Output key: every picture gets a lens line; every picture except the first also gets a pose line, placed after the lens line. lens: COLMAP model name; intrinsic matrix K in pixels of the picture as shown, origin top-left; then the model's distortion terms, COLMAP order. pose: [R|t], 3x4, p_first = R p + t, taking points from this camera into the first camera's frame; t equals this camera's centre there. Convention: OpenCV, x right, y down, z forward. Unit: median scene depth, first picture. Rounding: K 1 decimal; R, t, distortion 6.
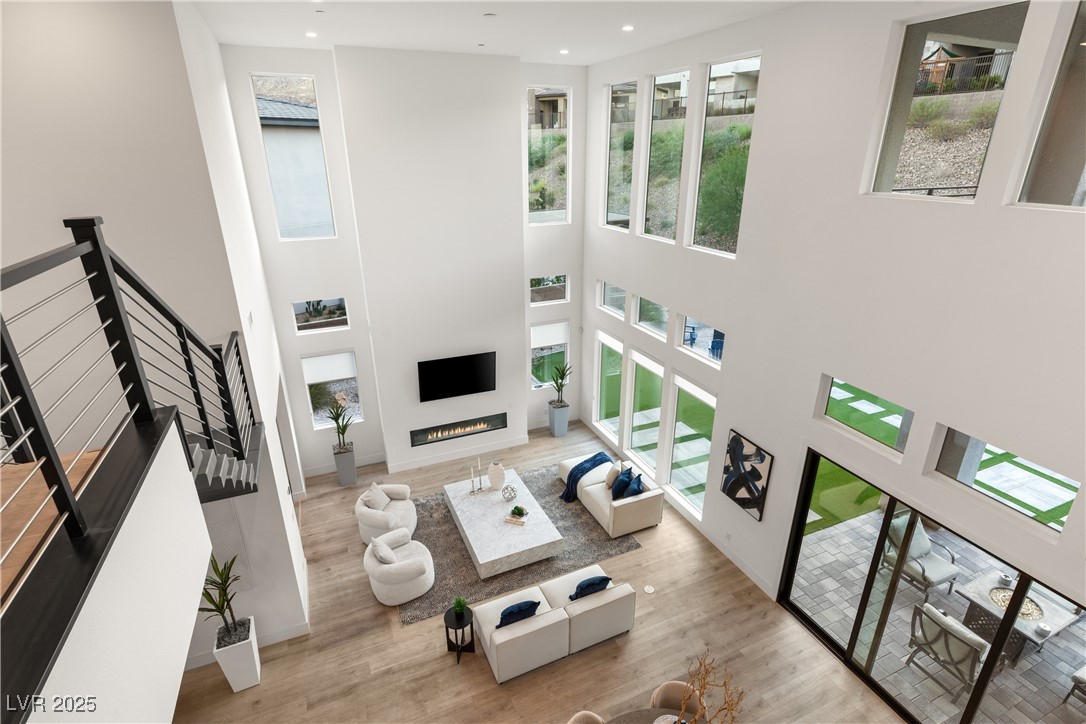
lens RADIAL K [[536.2, 0, 539.7], [0, 536.2, 366.7], [0, 0, 1]] dist [0.000825, -0.000076]
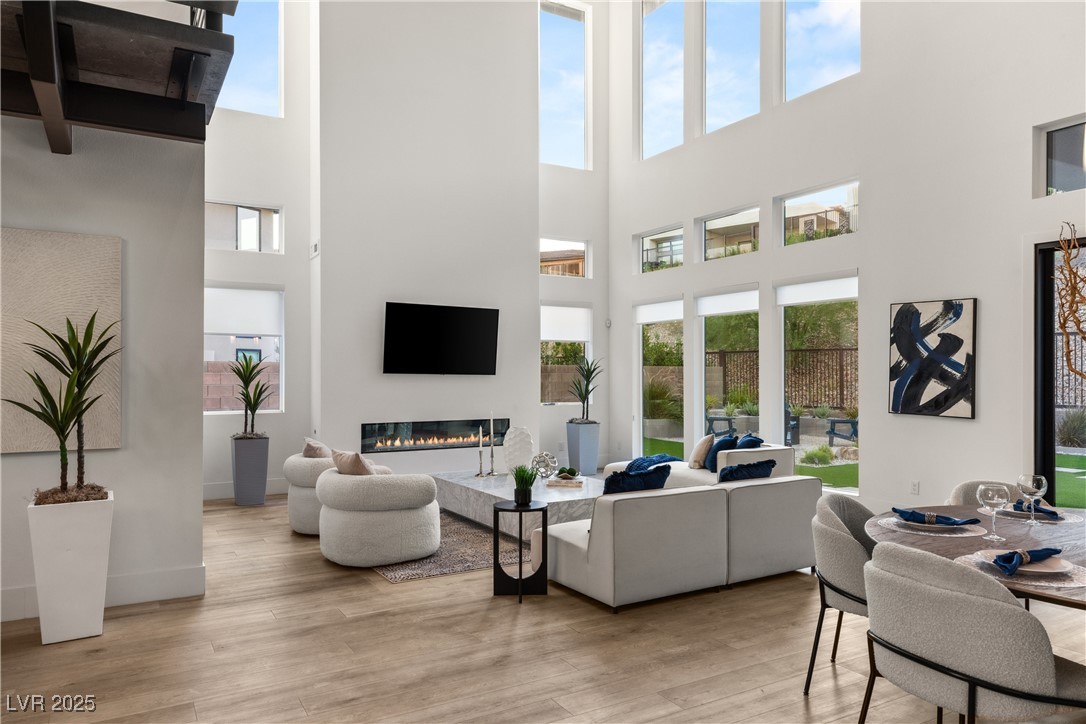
lens RADIAL K [[731.9, 0, 545.0], [0, 731.9, 366.8], [0, 0, 1]] dist [0.017480, 0.000248]
pose [[0.992741, 0.007870, 0.120013, -0.182312], [0.037205, 0.928820, -0.368659, 0.513342], [-0.114372, 0.370448, 0.921785, 0.235899]]
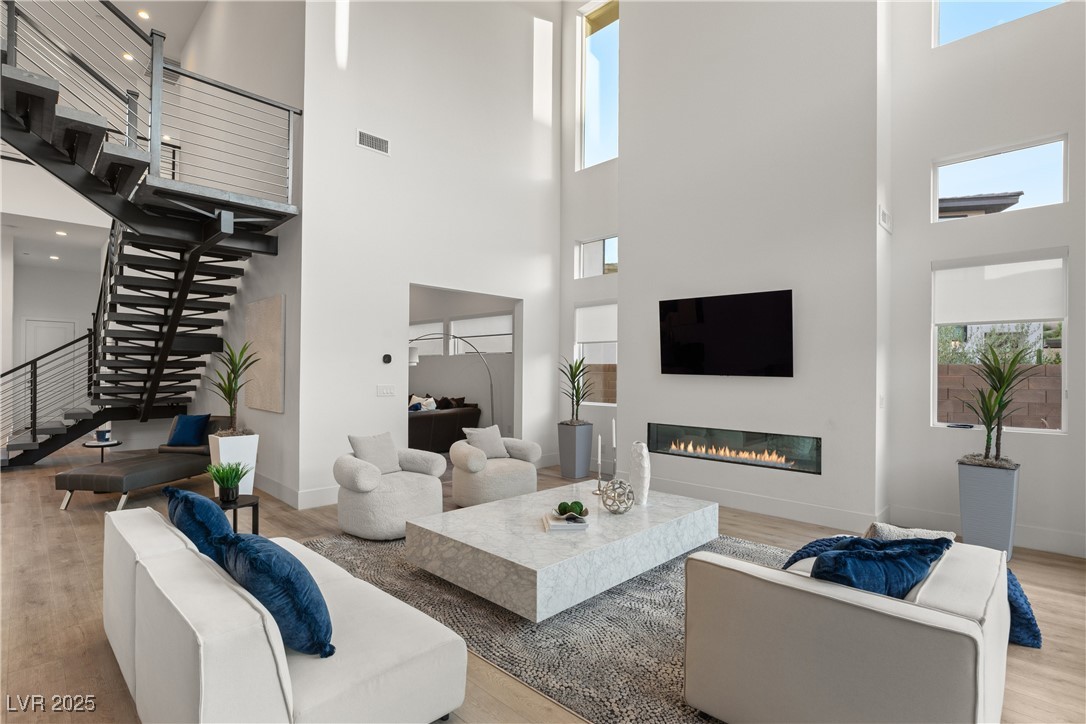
lens RADIAL K [[536.2, 0, 564.7], [0, 536.2, 374.2], [0, 0, 1]] dist [0.000825, -0.000076]
pose [[0.390588, 0.006286, -0.920544, 0.403337], [-0.349281, 0.926215, -0.141876, 0.258792], [0.851730, 0.376944, 0.363964, 0.902107]]
